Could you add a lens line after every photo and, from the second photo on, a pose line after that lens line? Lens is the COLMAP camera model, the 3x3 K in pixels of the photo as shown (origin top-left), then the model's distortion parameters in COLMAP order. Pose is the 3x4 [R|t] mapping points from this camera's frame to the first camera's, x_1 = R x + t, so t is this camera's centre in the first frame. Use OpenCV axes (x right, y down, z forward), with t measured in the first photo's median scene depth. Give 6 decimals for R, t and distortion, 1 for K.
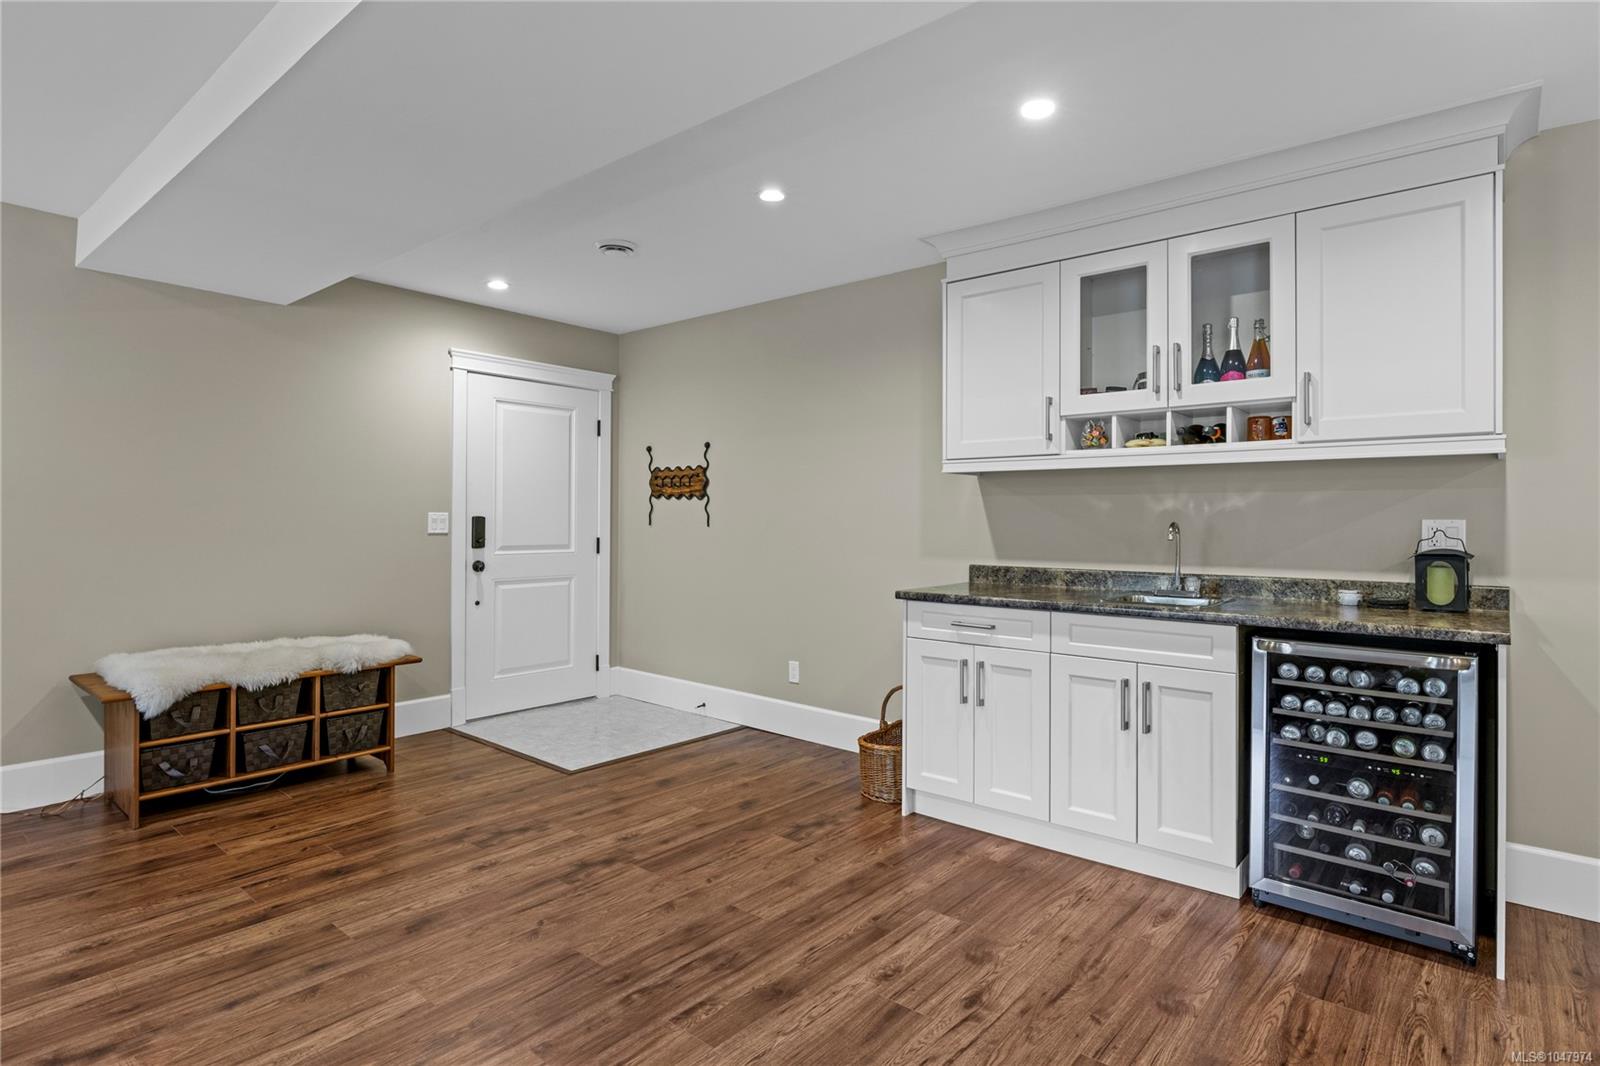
lens RADIAL K [[830.0, 0, 804.0], [0, 830.0, 526.6], [0, 0, 1]] dist [-0.001656, -0.000375]
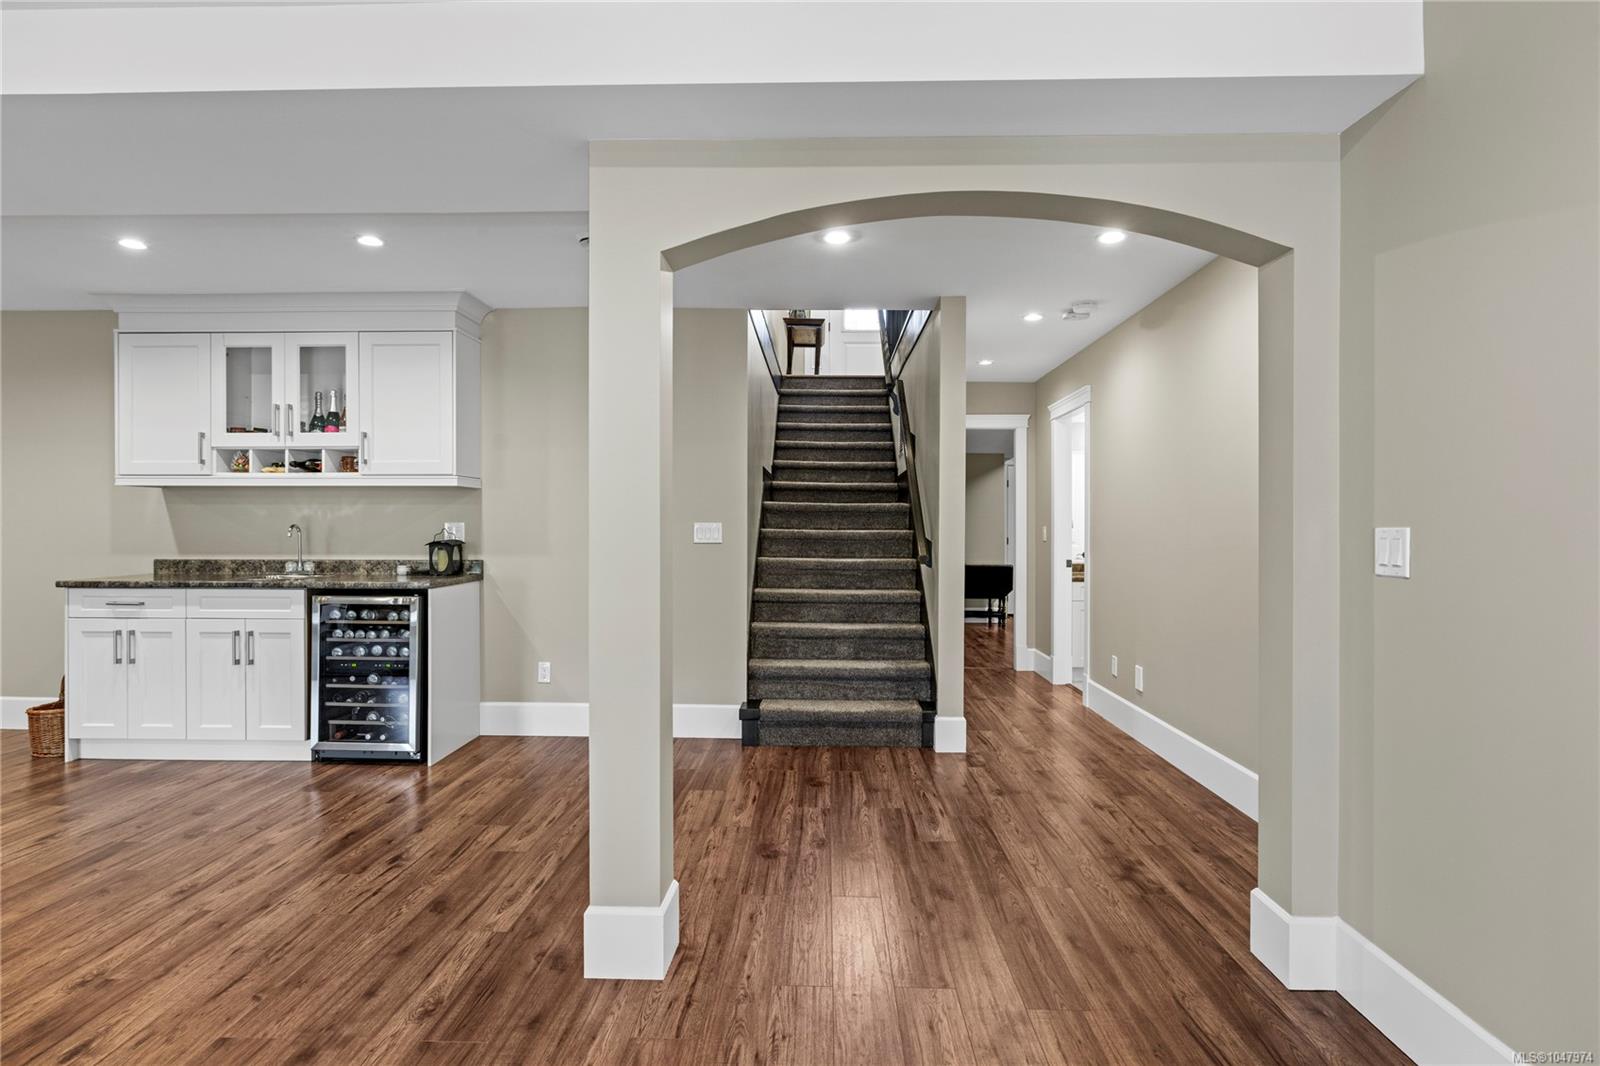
lens RADIAL K [[830.0, 0, 796.0], [0, 830.0, 534.2], [0, 0, 1]] dist [-0.001656, -0.000375]
pose [[0.789641, -0.011009, 0.613471, 0.248873], [0.007552, 0.999938, 0.008224, 0.006752], [-0.613523, -0.001861, 0.789675, -0.718767]]
